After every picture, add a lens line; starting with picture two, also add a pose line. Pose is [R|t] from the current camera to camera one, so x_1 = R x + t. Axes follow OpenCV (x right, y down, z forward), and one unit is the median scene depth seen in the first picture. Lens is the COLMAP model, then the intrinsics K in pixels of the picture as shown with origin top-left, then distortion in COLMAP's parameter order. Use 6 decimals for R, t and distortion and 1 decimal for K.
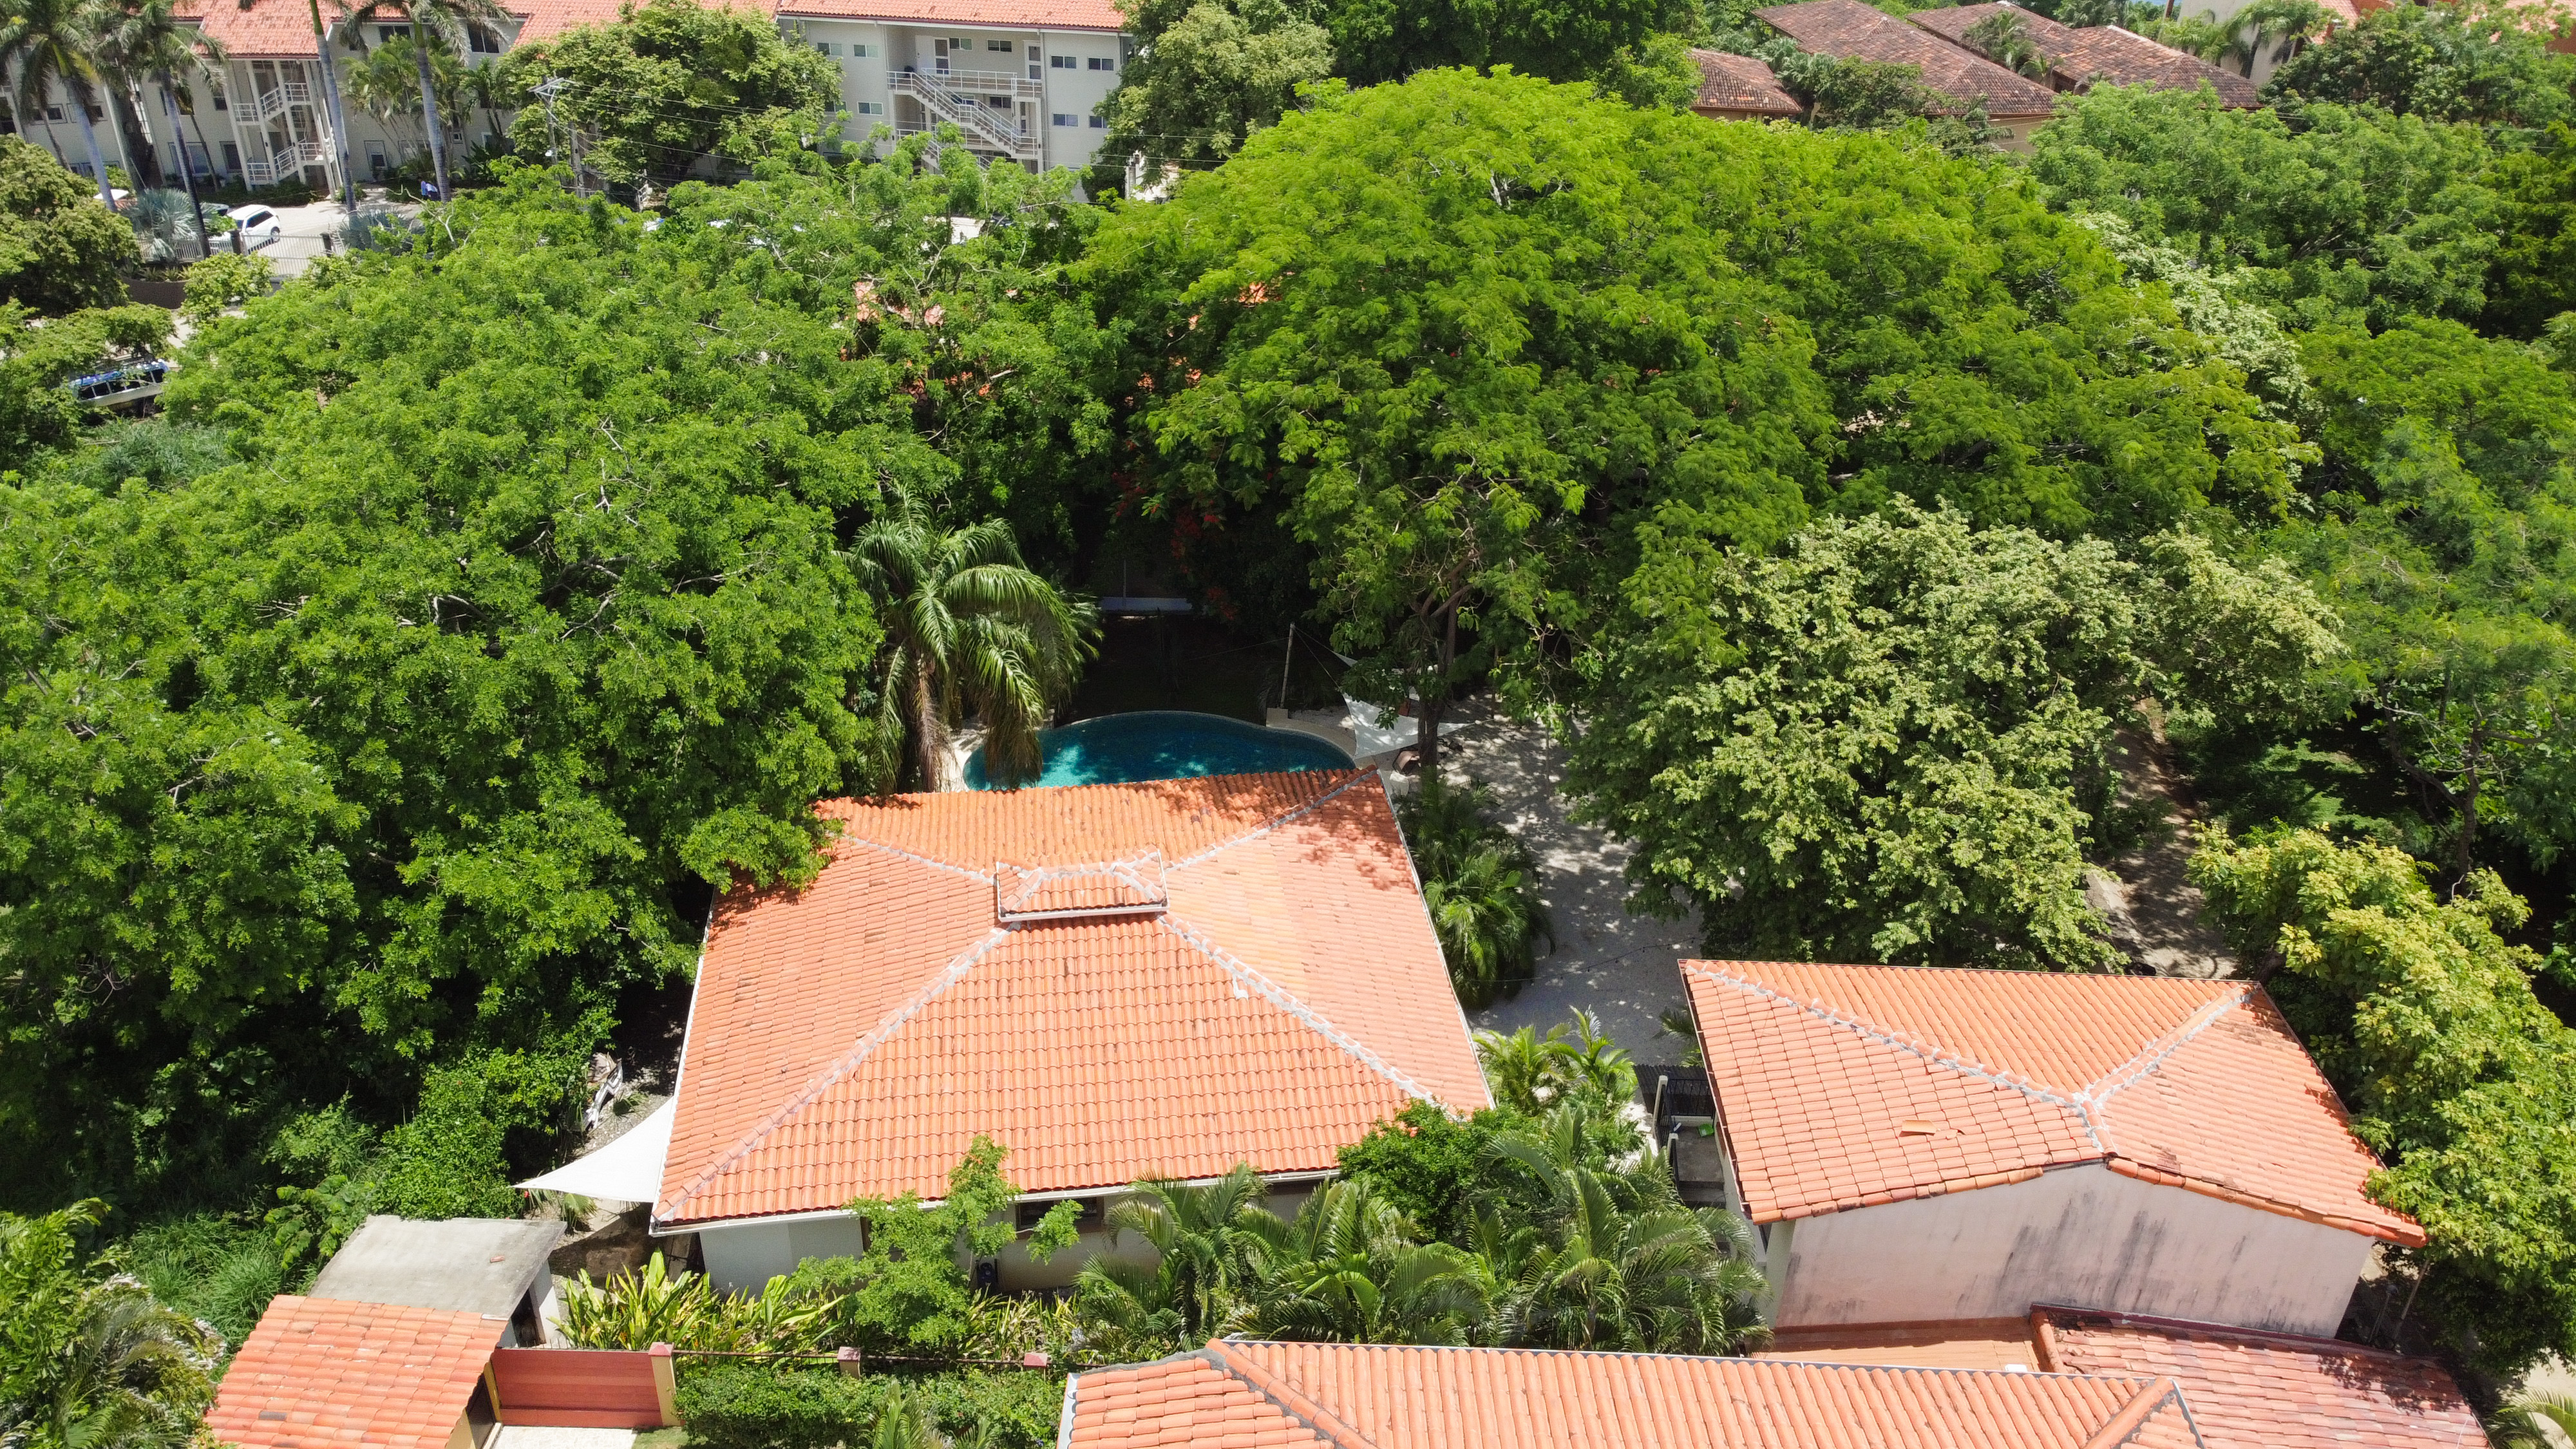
lens RADIAL K [[1953.3, 0, 1288.0], [0, 1953.3, 724.5], [0, 0, 1]] dist [-0.003695, -0.000646]
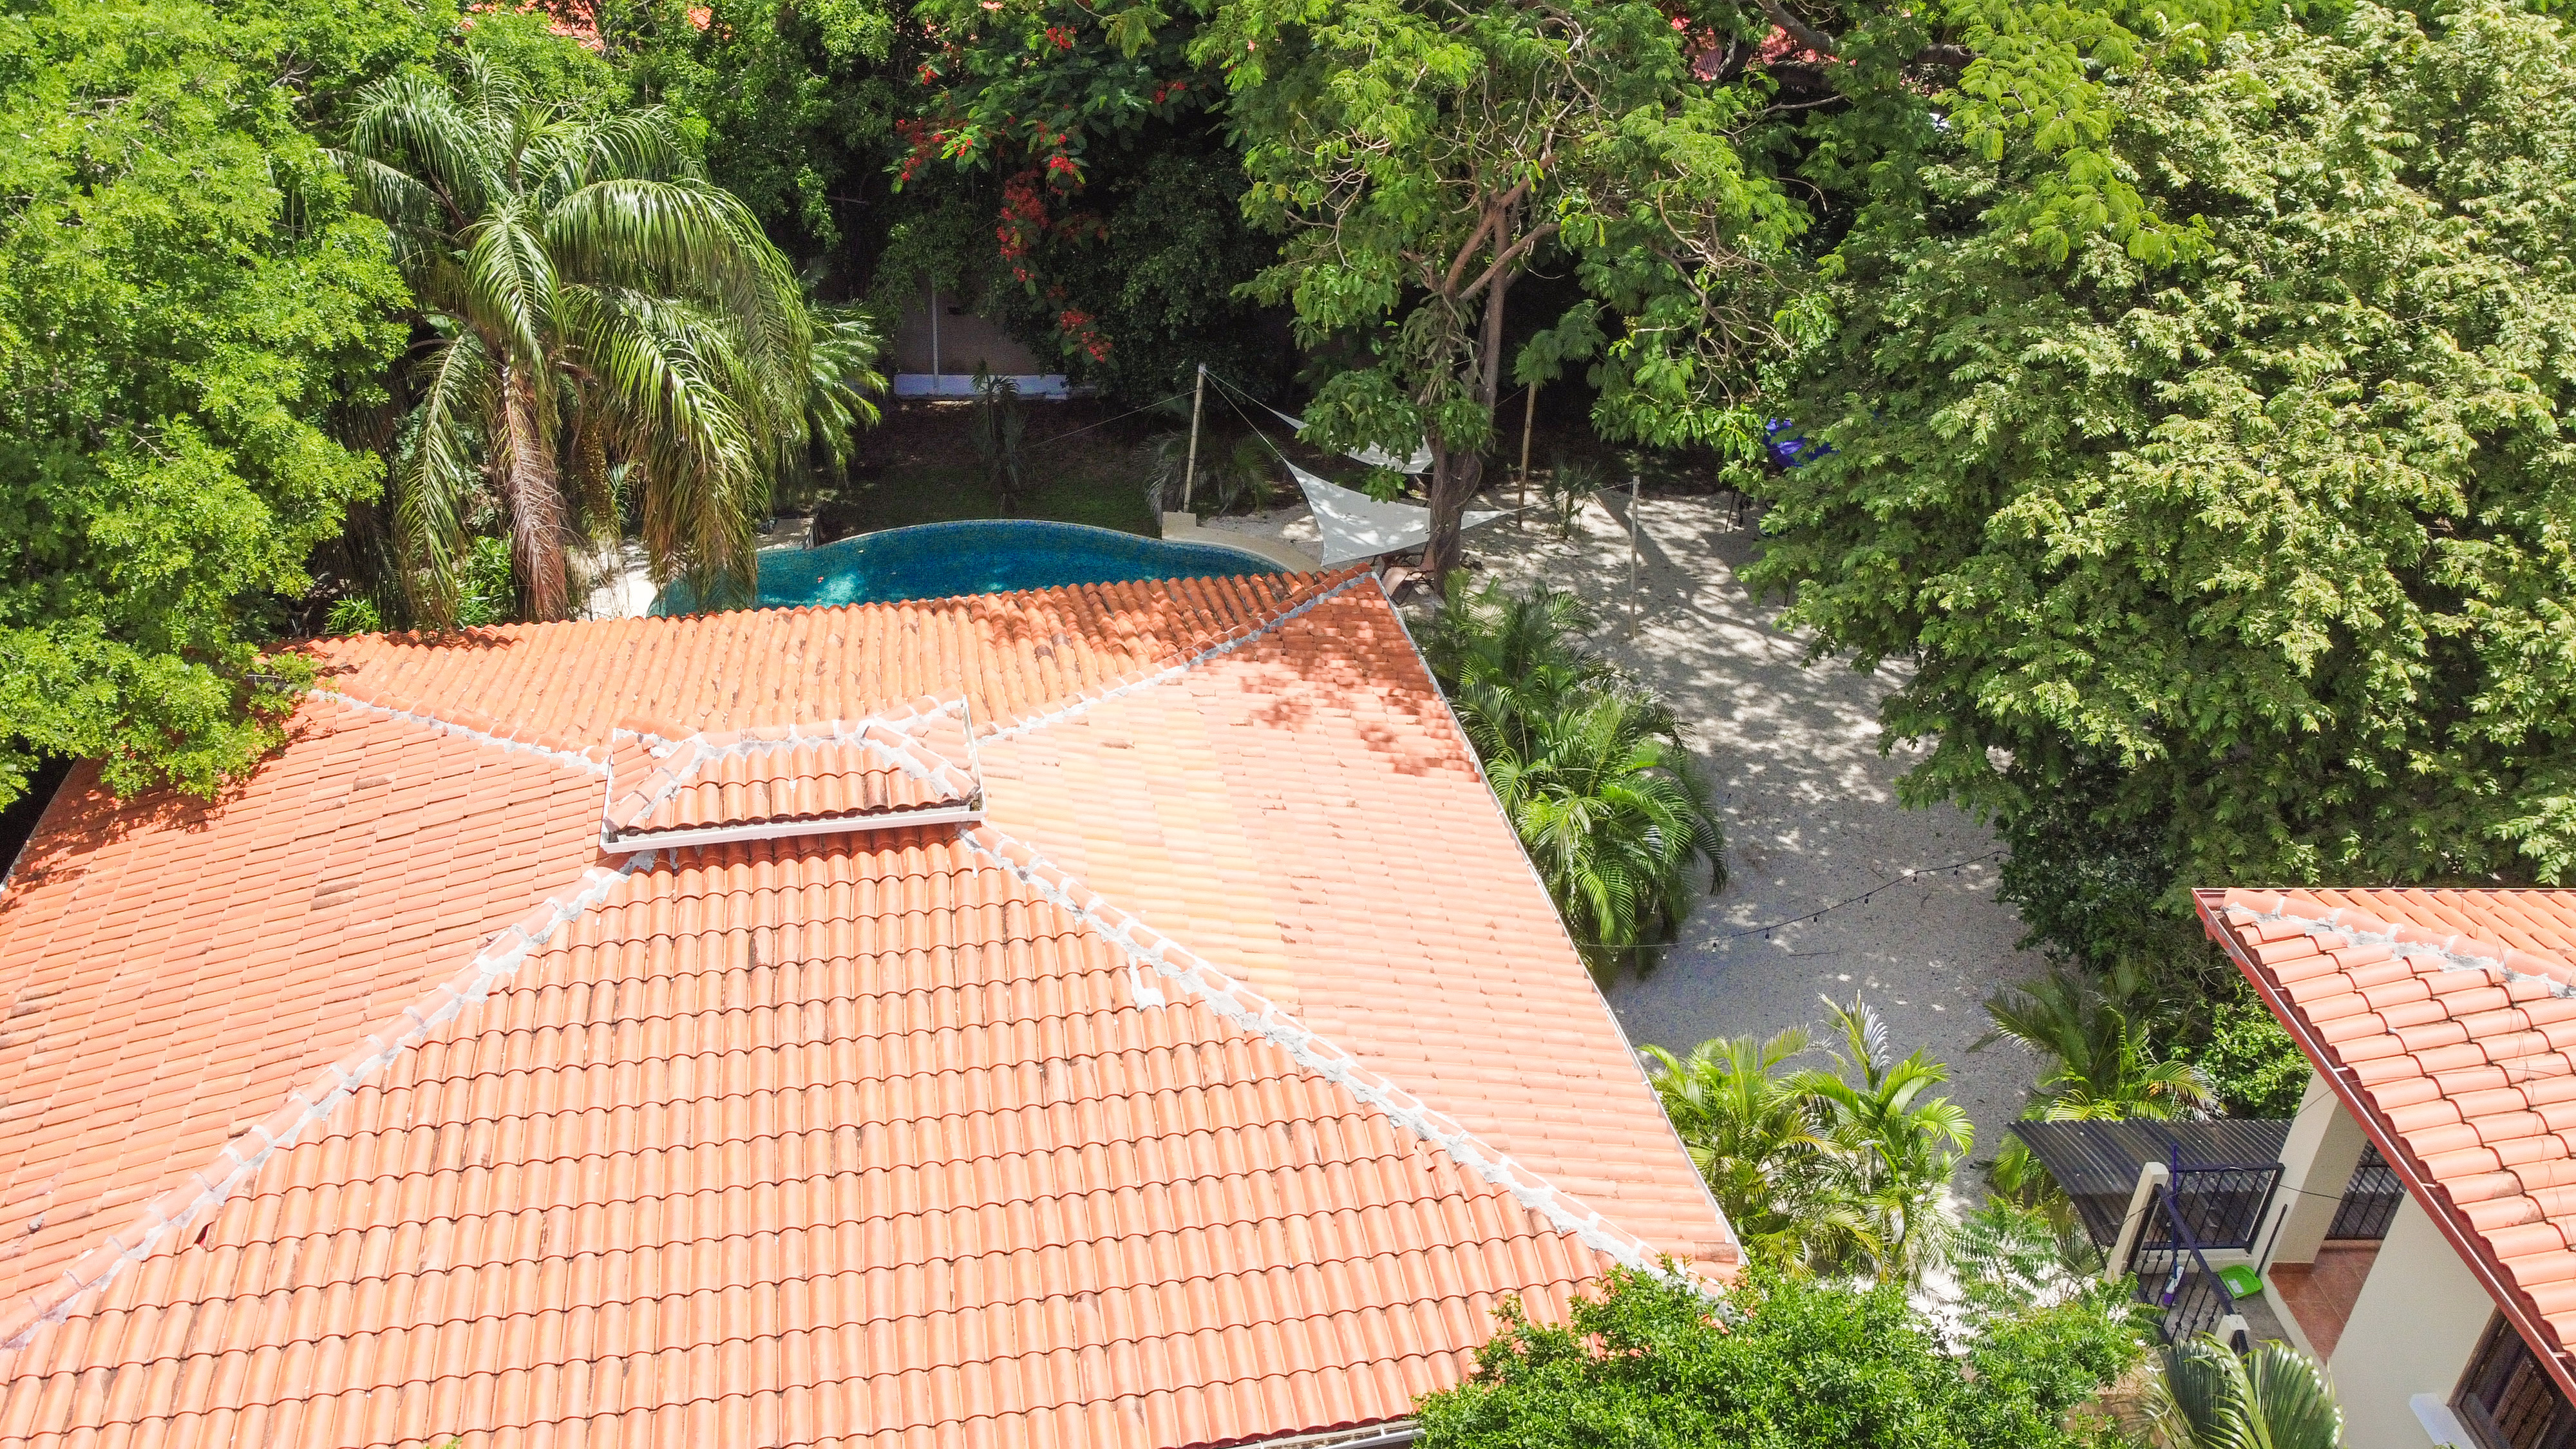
lens RADIAL K [[1953.3, 0, 1288.0], [0, 1953.3, 724.5], [0, 0, 1]] dist [-0.003695, -0.000646]
pose [[0.997436, -0.024606, 0.067197, -0.020016], [0.023049, 0.999450, 0.023850, 0.063254], [-0.067747, -0.022240, 0.997455, 0.532534]]
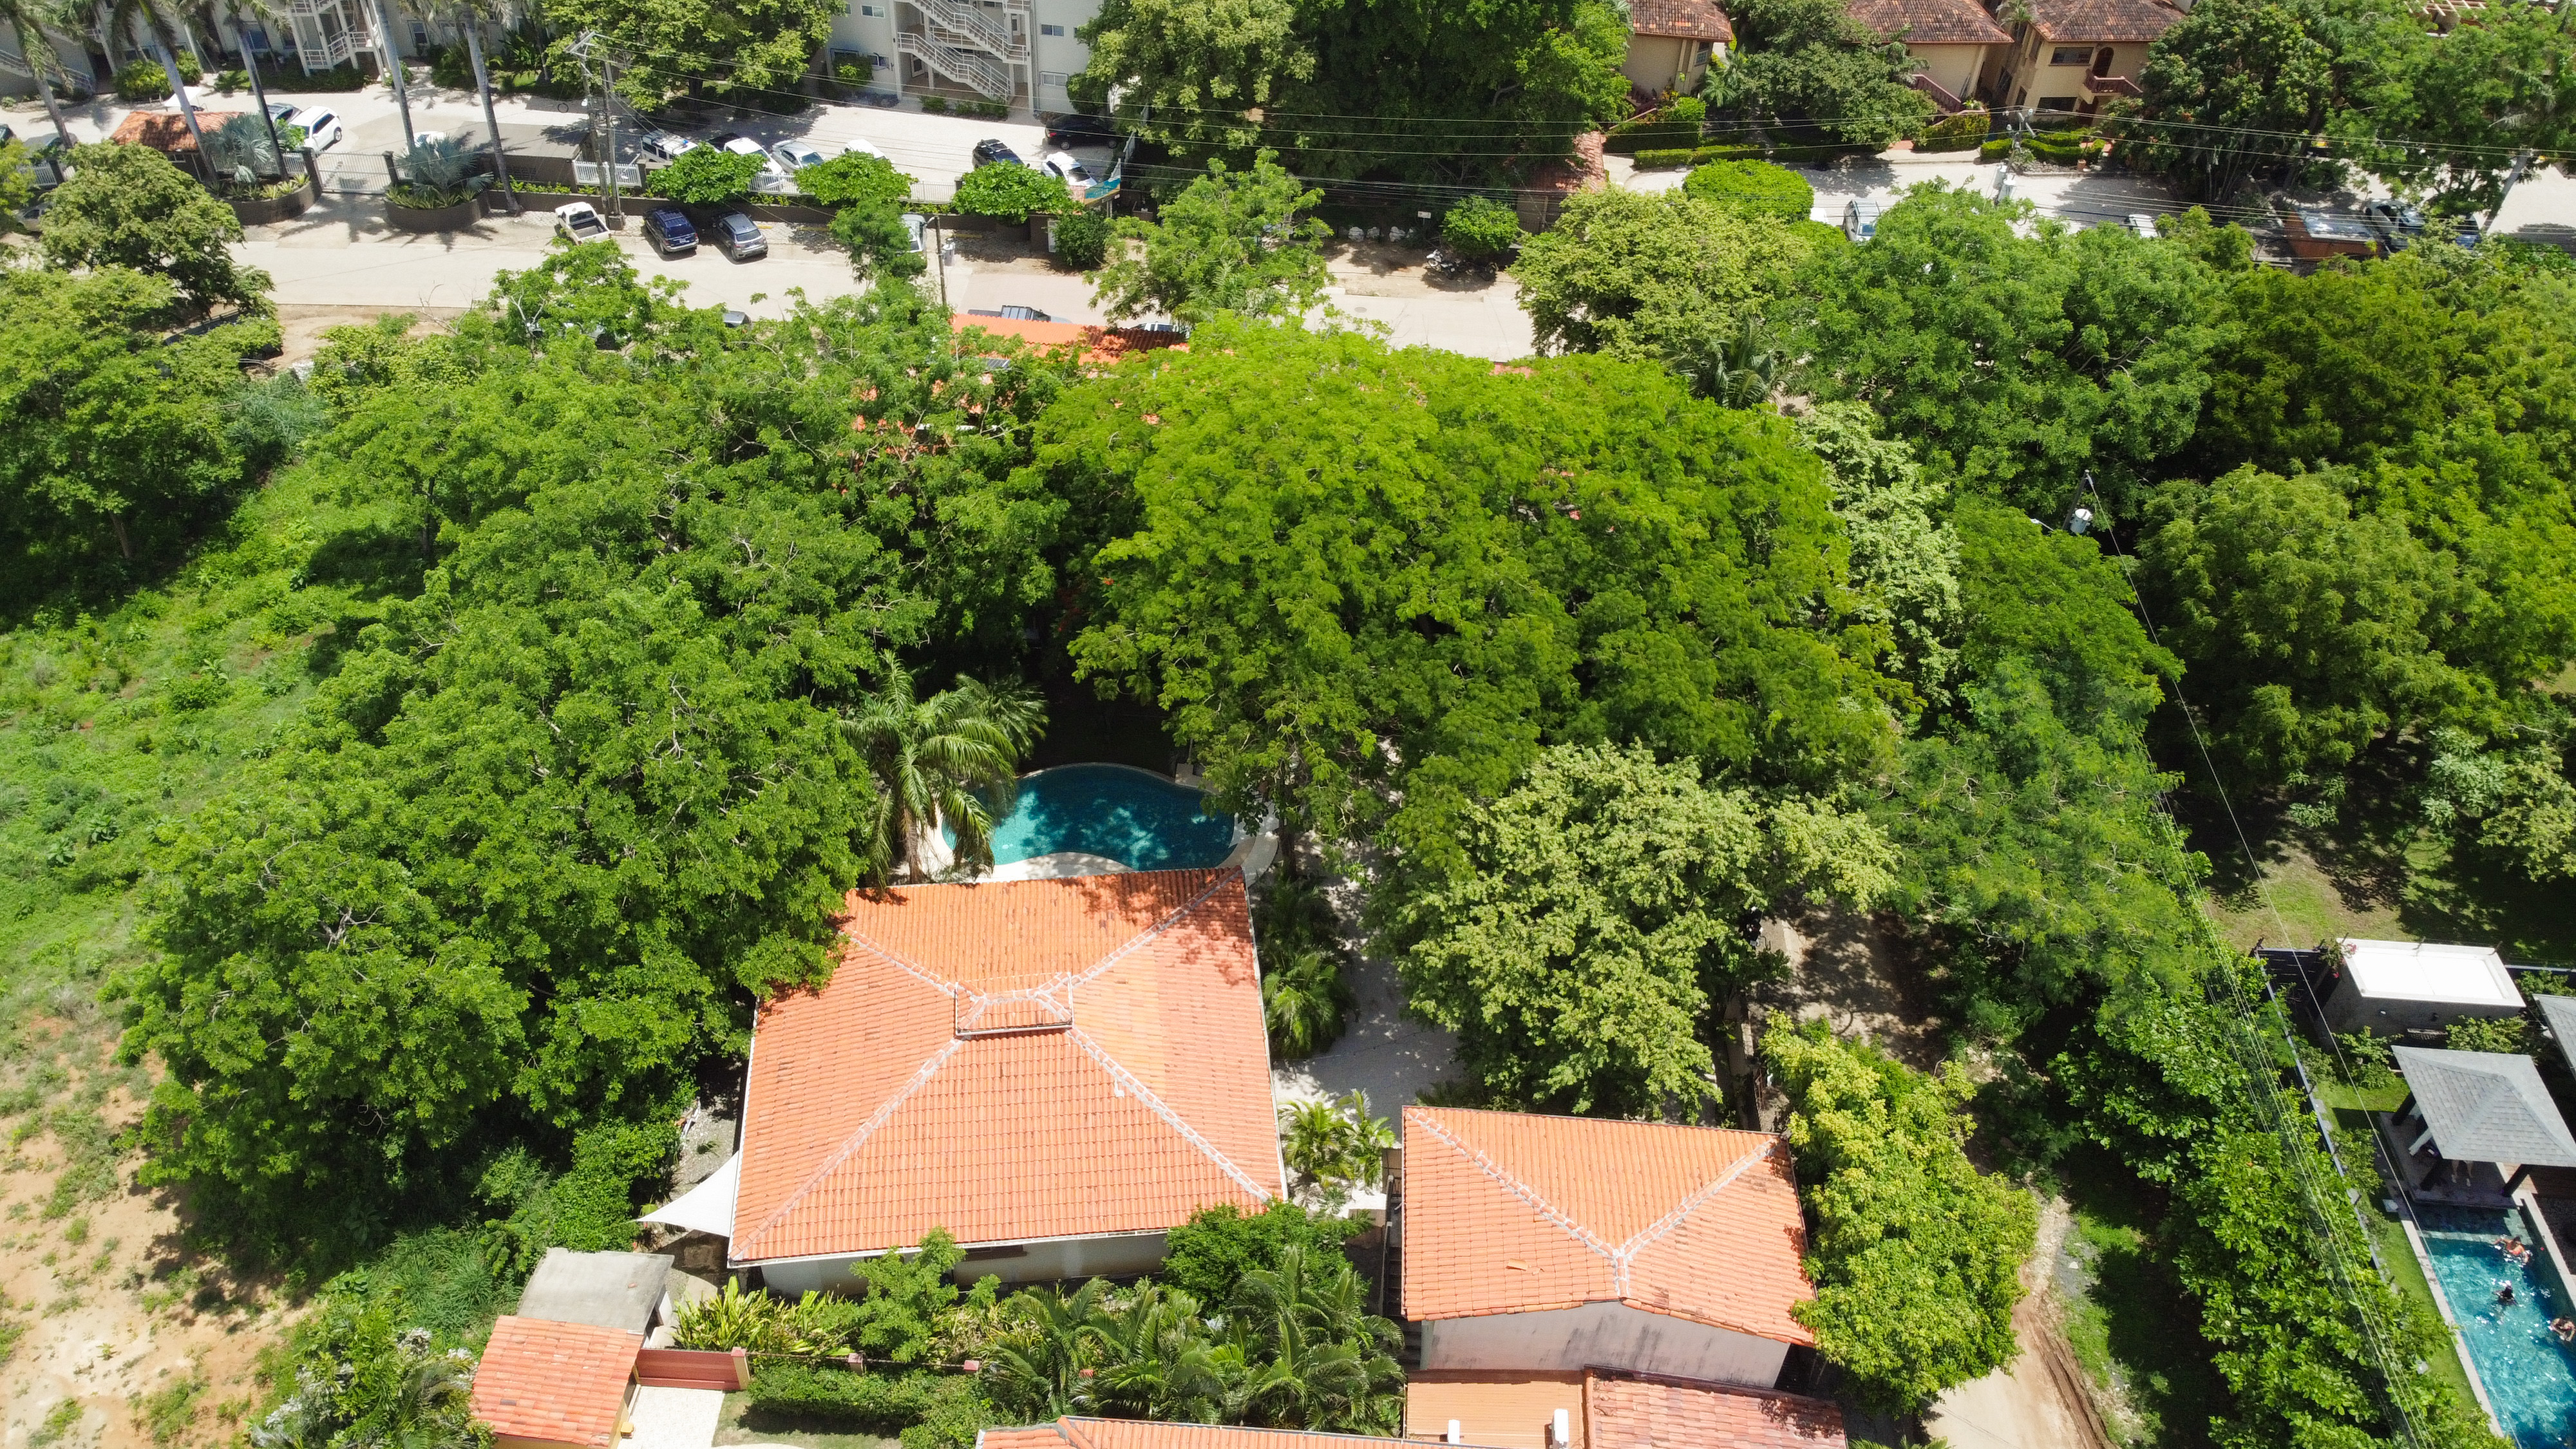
lens RADIAL K [[1953.3, 0, 1288.0], [0, 1953.3, 724.5], [0, 0, 1]] dist [-0.003695, -0.000646]
pose [[0.999510, 0.029797, -0.009583, 0.104915], [-0.027257, 0.979119, 0.201453, -0.419136], [0.015385, -0.201093, 0.979451, -0.372204]]
